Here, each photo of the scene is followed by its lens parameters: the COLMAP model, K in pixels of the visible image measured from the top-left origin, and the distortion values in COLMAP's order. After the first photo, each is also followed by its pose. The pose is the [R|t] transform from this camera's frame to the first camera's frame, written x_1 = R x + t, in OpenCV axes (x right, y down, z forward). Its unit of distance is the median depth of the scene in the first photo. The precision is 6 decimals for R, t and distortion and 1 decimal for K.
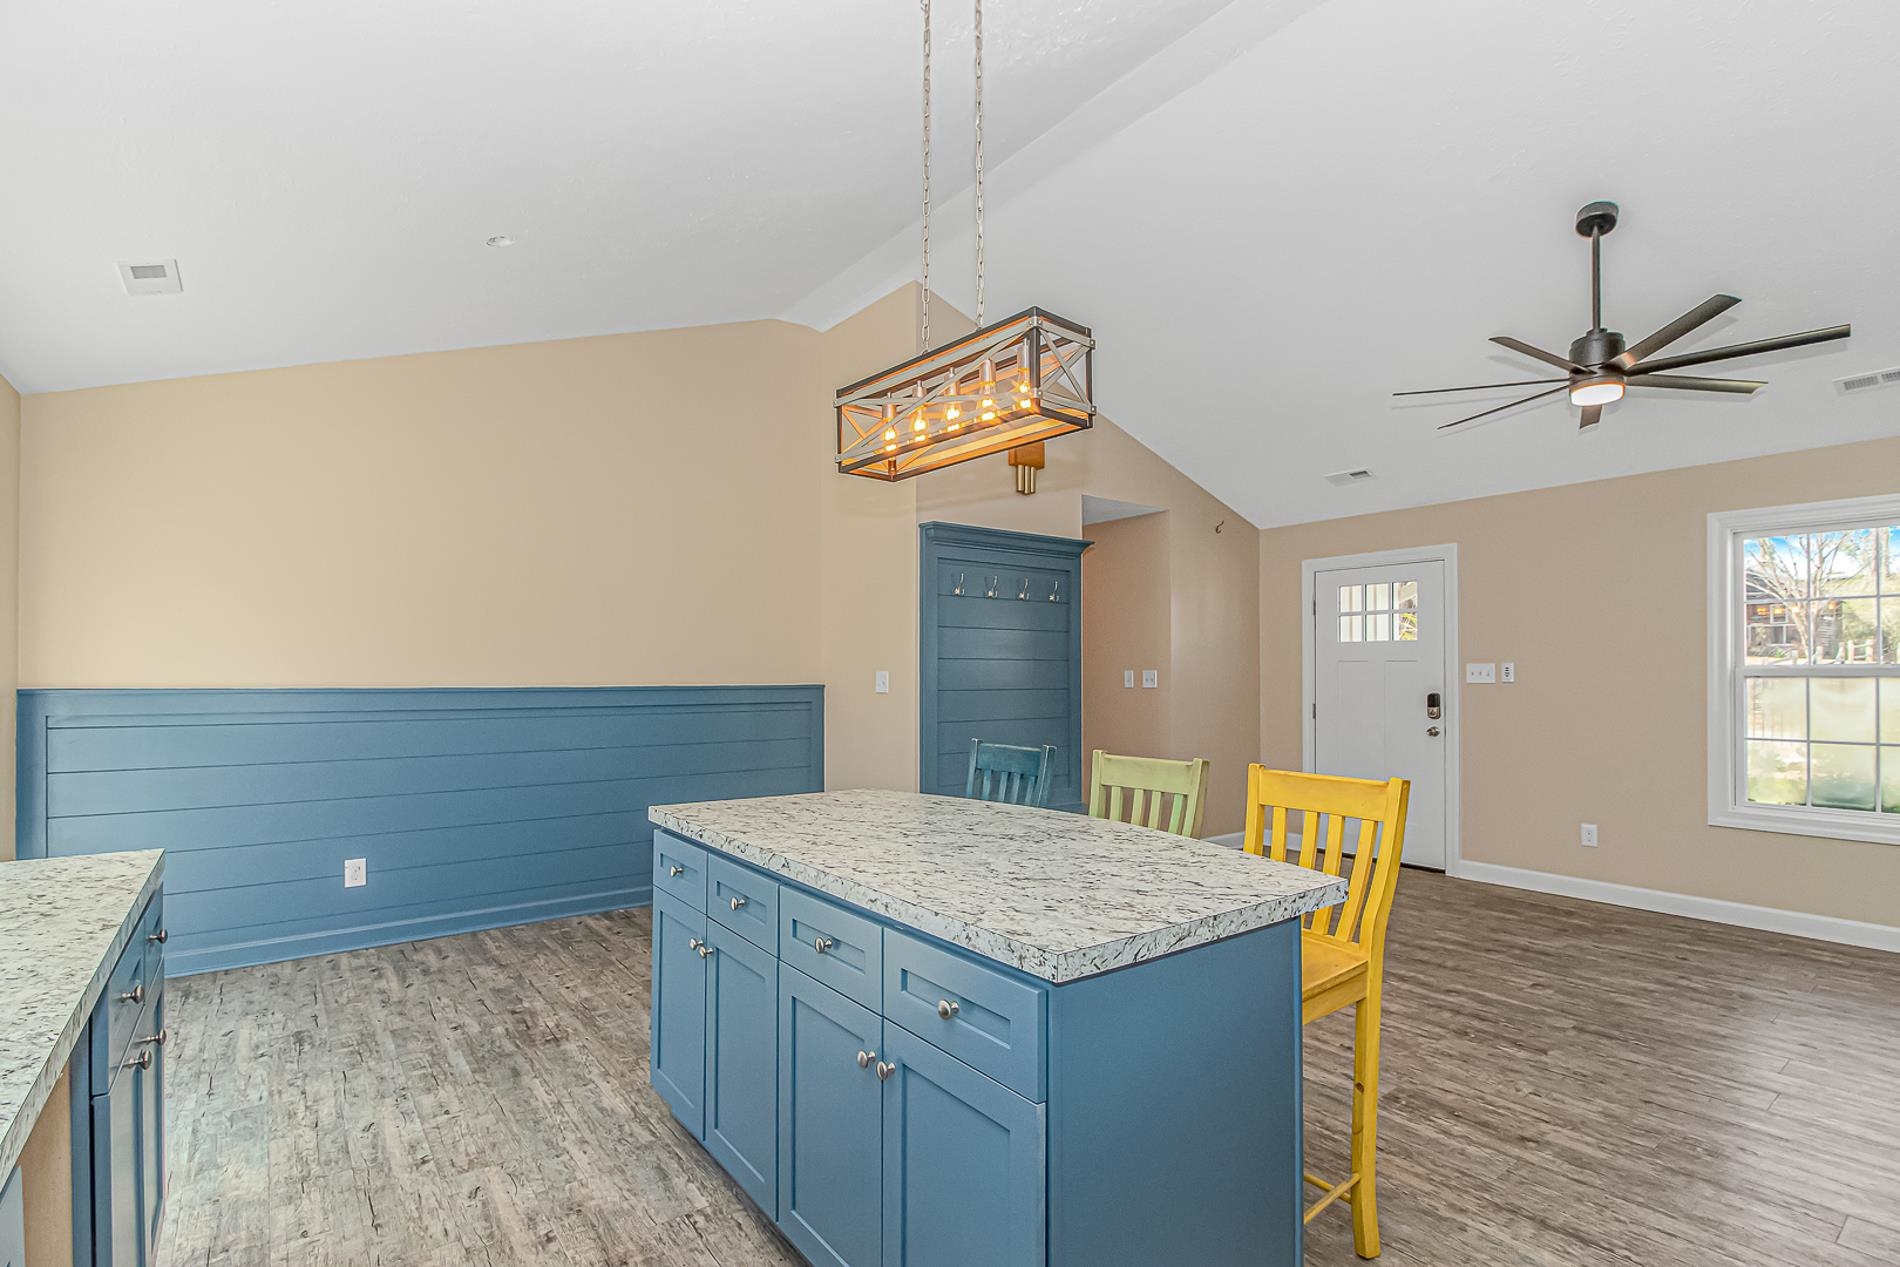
lens RADIAL K [[902.0, 0, 951.3], [0, 902.0, 648.7], [0, 0, 1]] dist [0.005265, -0.015069]
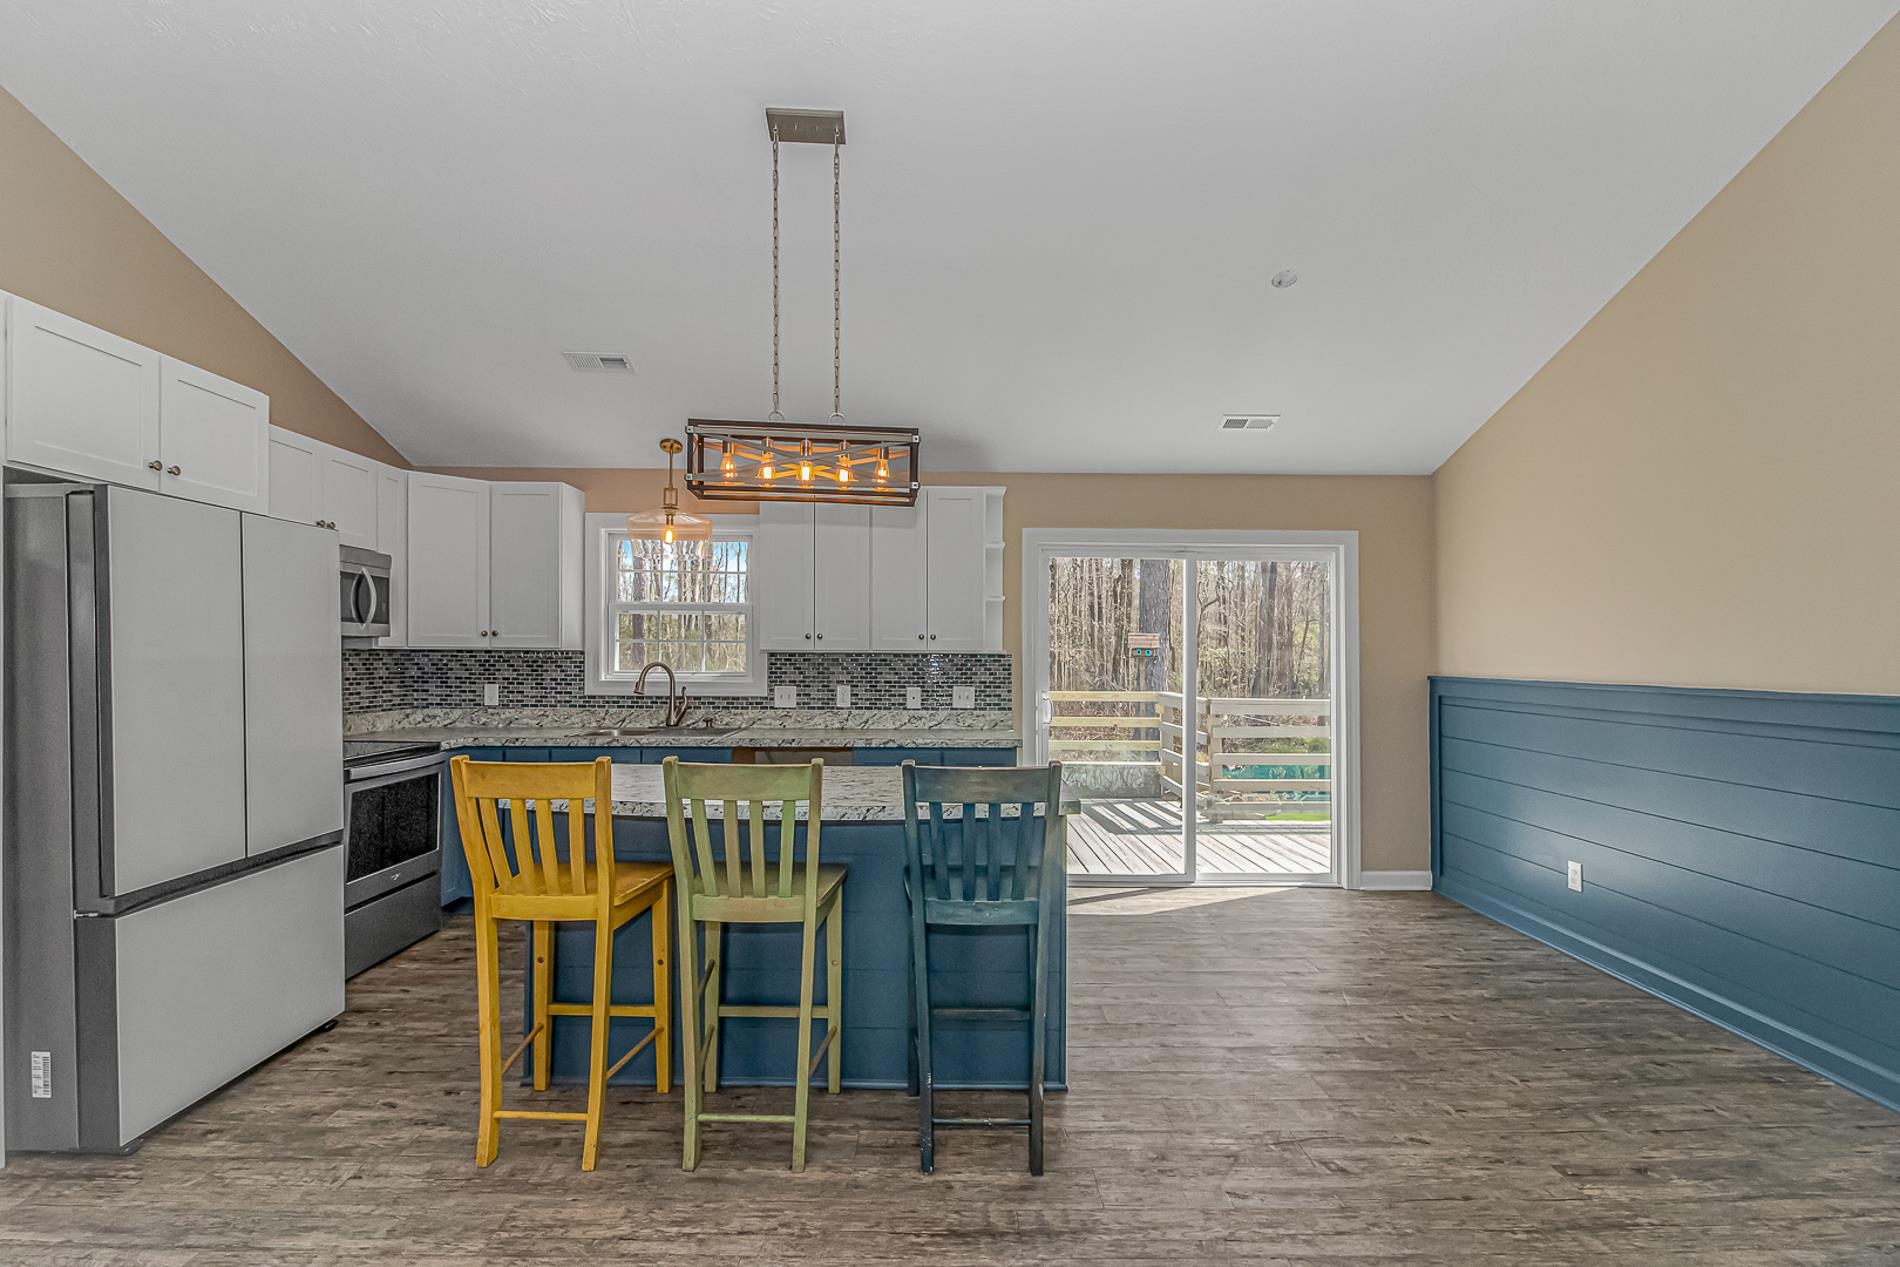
lens RADIAL K [[890.4, 0, 942.6], [0, 890.4, 644.6], [0, 0, 1]] dist [0.005591, -0.014765]
pose [[-0.608008, -0.013990, -0.793807, 0.594725], [0.014645, 0.999477, -0.028832, 0.025909], [0.793796, -0.029156, -0.607485, 1.264209]]
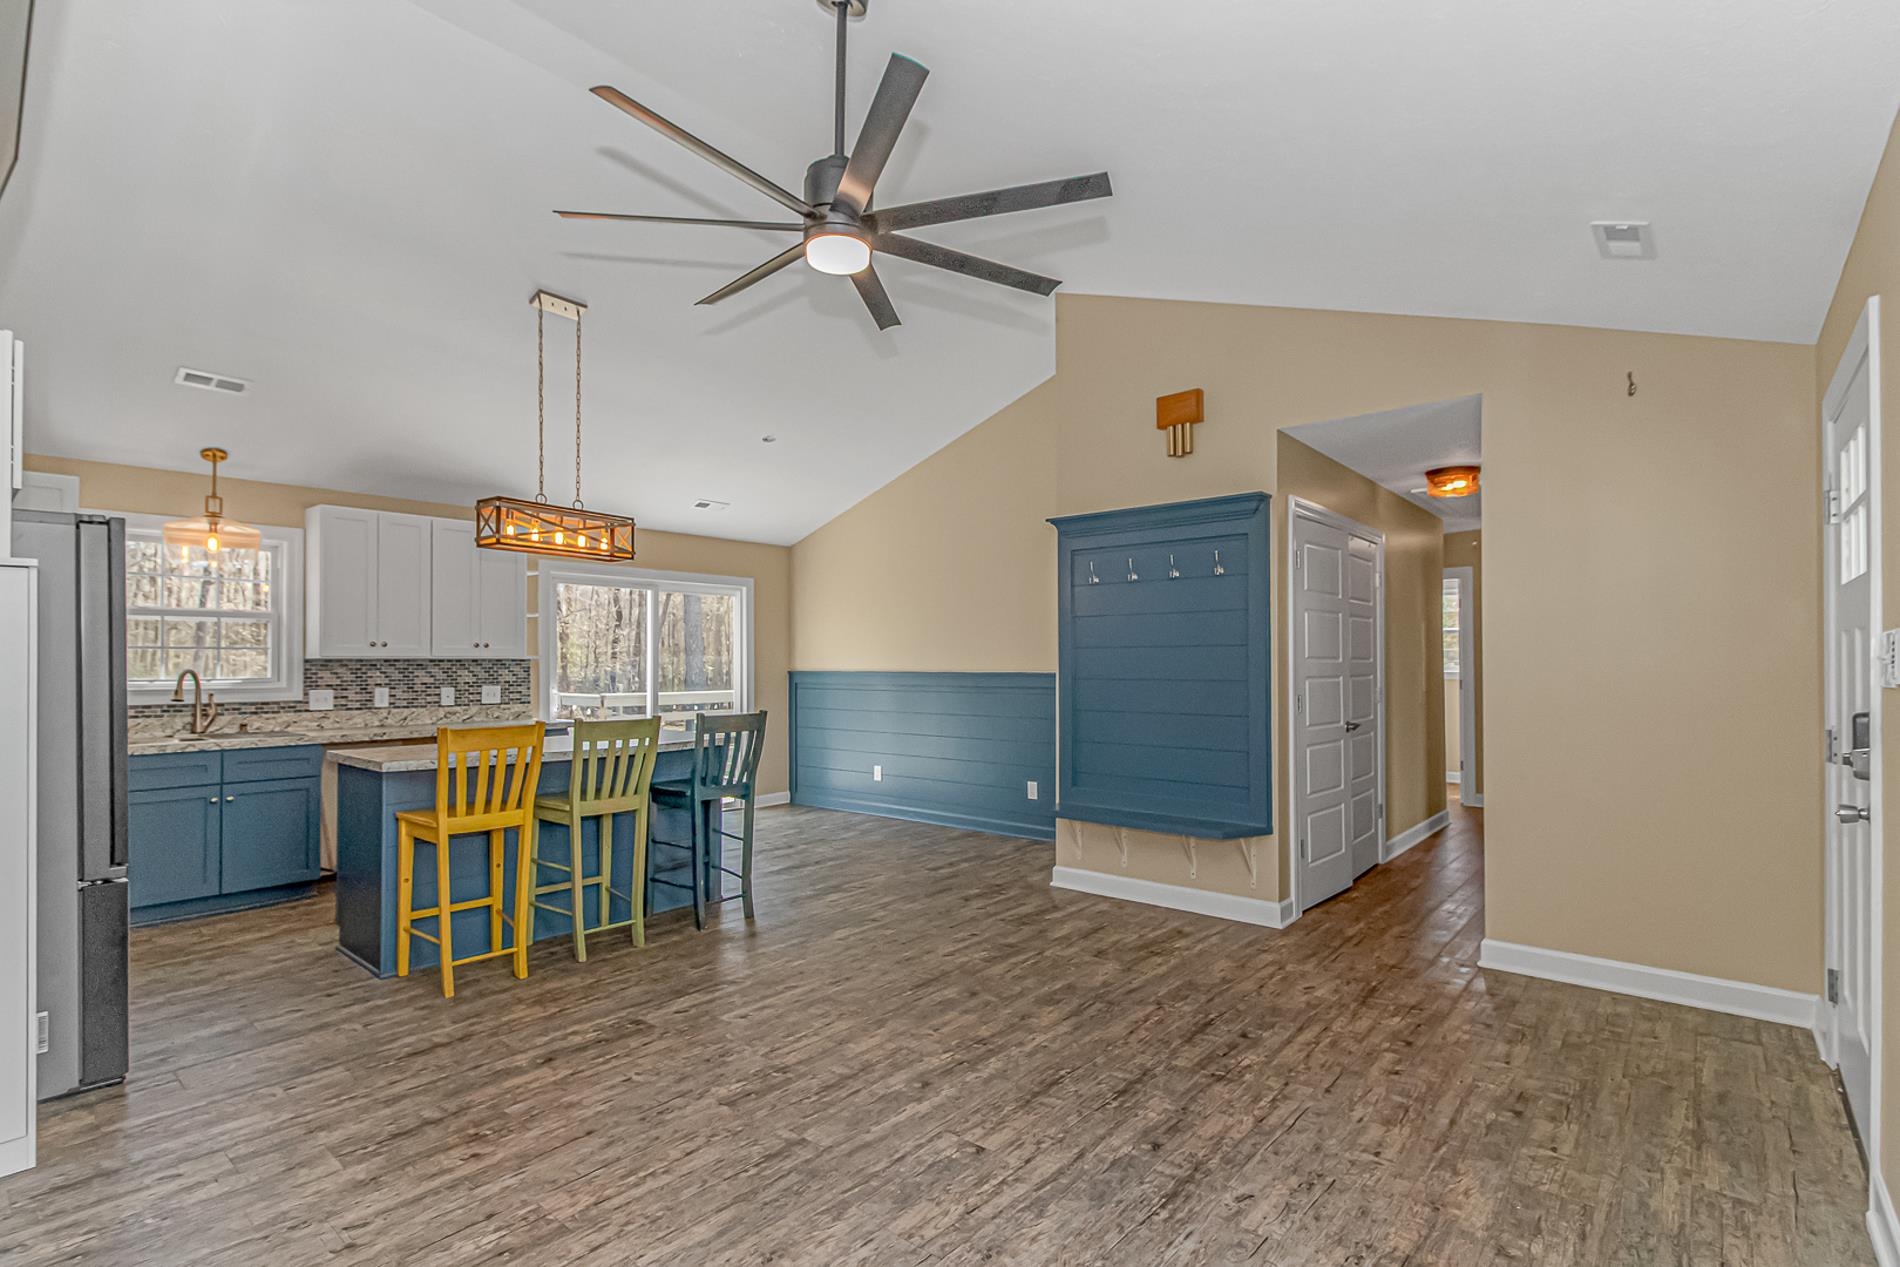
lens RADIAL K [[902.0, 0, 951.3], [0, 902.0, 648.7], [0, 0, 1]] dist [0.005265, -0.015069]
pose [[0.209397, -0.015941, -0.977701, 1.387754], [0.031413, 0.999461, -0.009568, 0.025115], [0.977326, -0.028709, 0.209785, 0.929807]]
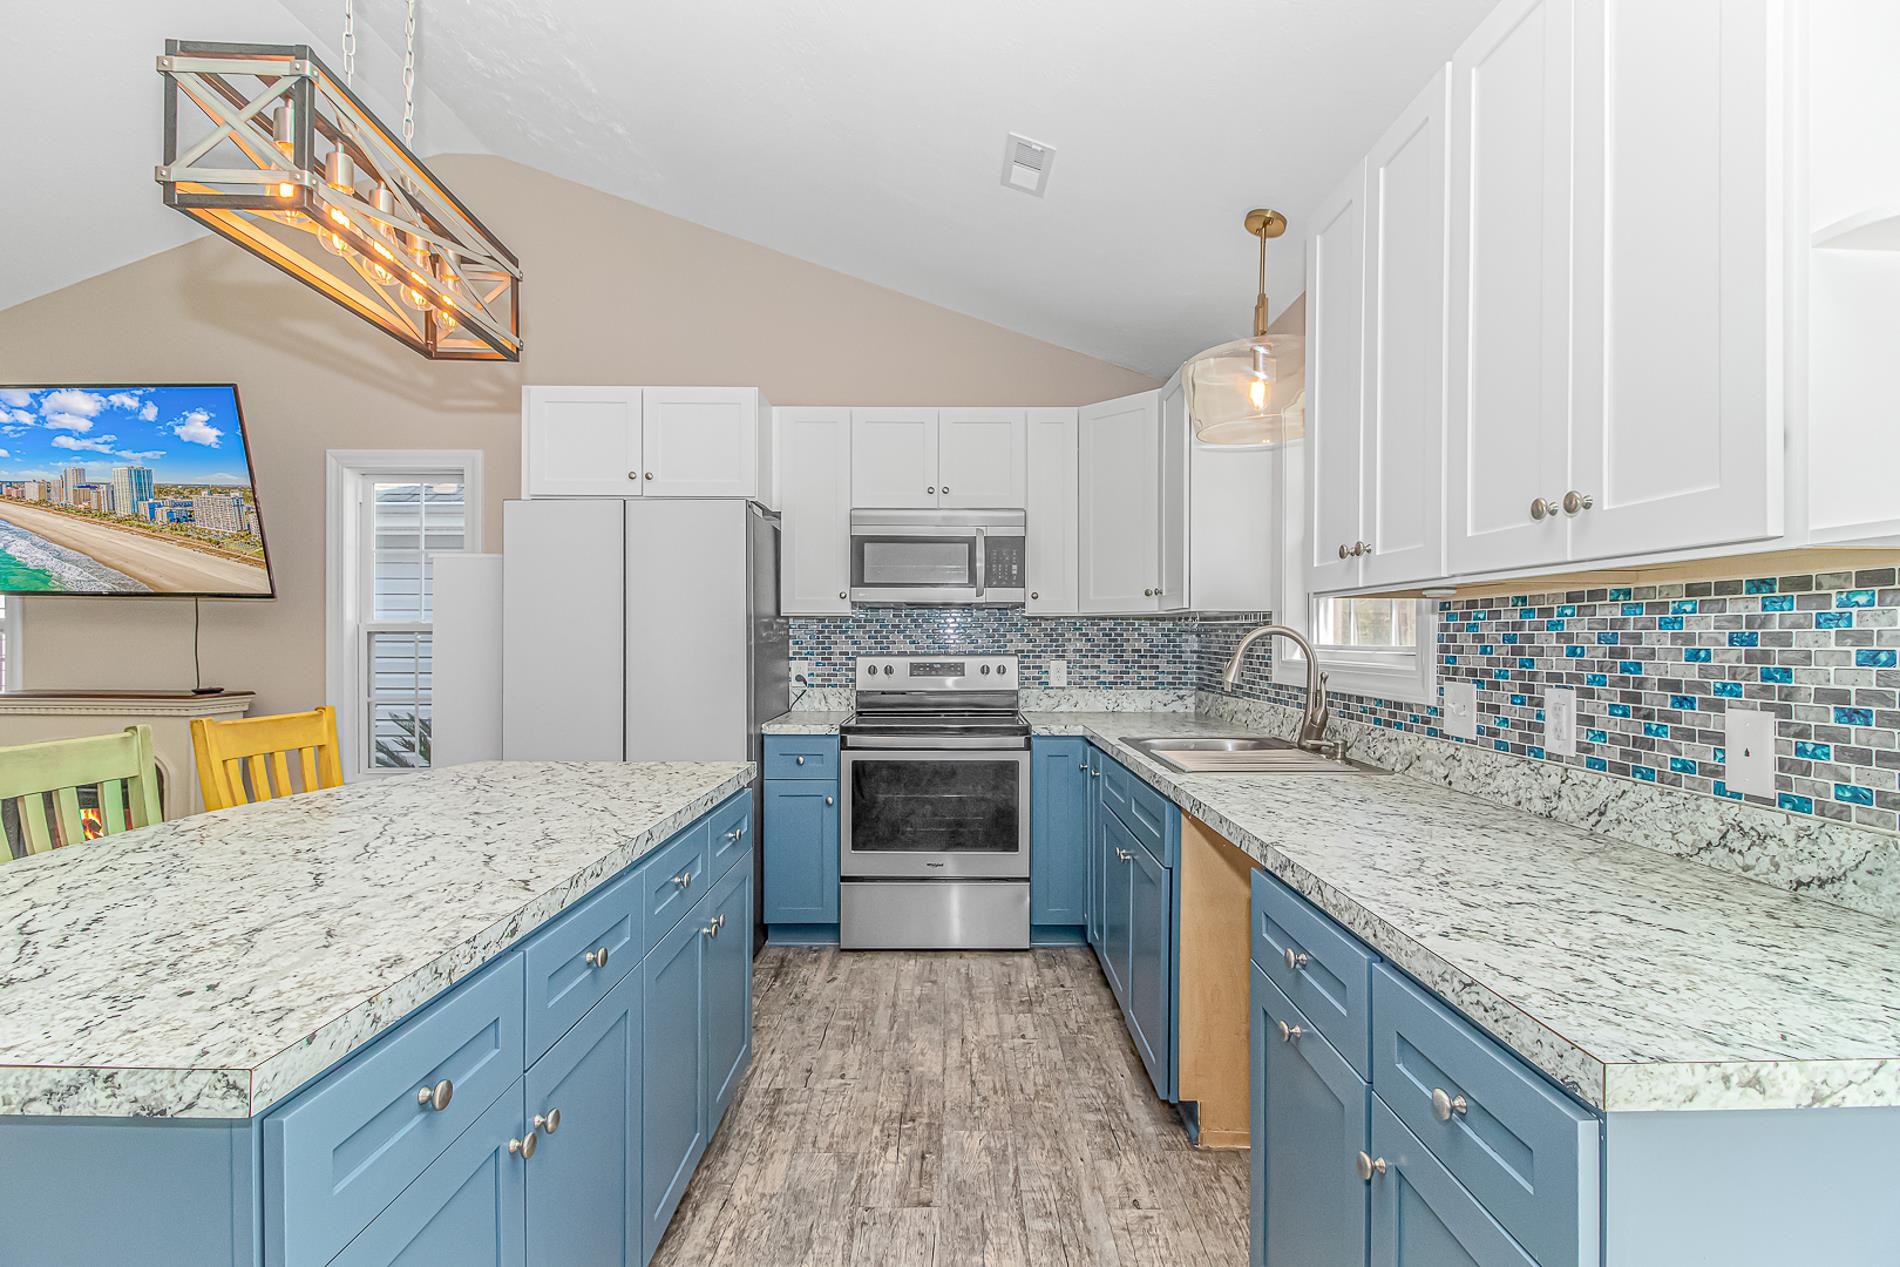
lens RADIAL K [[890.4, 0, 942.6], [0, 890.4, 644.6], [0, 0, 1]] dist [0.005591, -0.014765]
pose [[-0.784577, -0.016932, 0.619801, -0.500272], [-0.031487, 0.999425, -0.012555, 0.040822], [-0.619232, -0.029366, -0.784659, 0.834034]]
